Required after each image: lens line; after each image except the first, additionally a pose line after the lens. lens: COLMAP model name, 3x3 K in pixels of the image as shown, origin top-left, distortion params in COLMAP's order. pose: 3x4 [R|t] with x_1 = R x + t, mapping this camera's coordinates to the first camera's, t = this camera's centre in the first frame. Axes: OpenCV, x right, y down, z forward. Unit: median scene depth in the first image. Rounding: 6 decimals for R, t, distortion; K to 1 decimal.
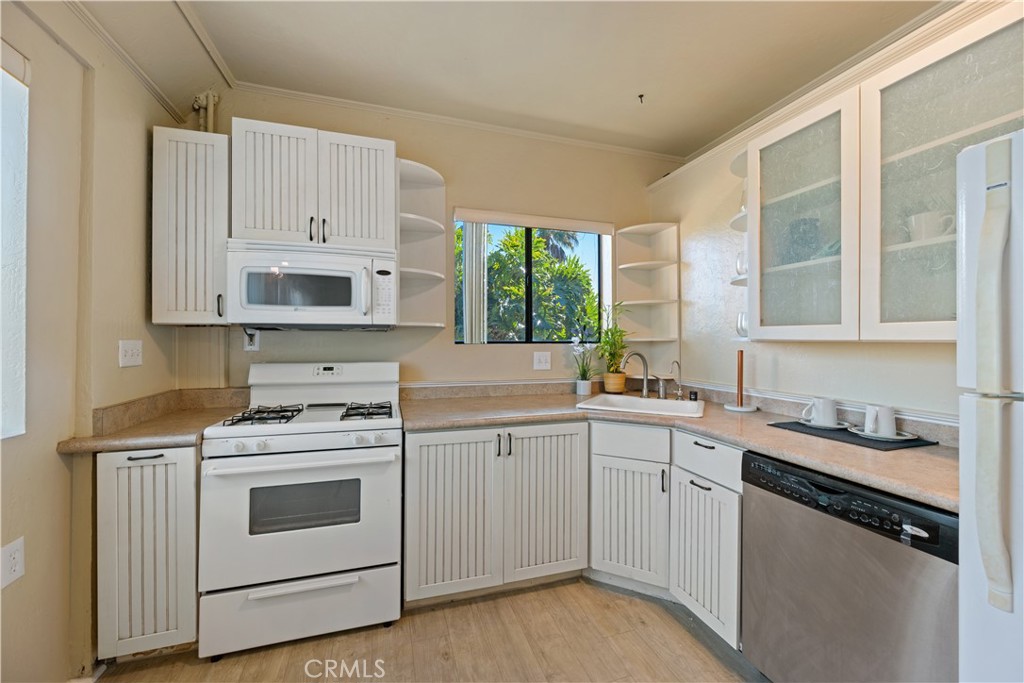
lens RADIAL K [[403.5, 0, 512.5], [0, 403.5, 330.6], [0, 0, 1]] dist [0.000994, 0.000175]
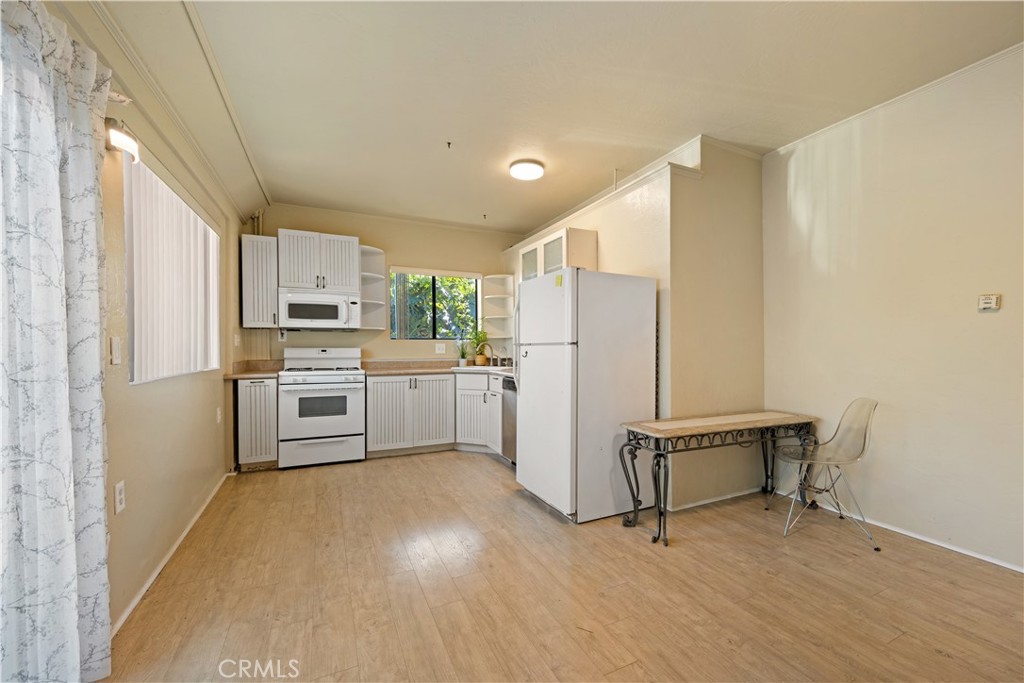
lens RADIAL K [[403.5, 0, 516.5], [0, 403.5, 348.8], [0, 0, 1]] dist [0.000994, 0.000175]
pose [[0.990747, -0.002486, 0.135698, 0.226777], [-0.001671, 0.999533, 0.030512, 0.026241], [-0.135711, -0.030457, 0.990280, -1.179485]]
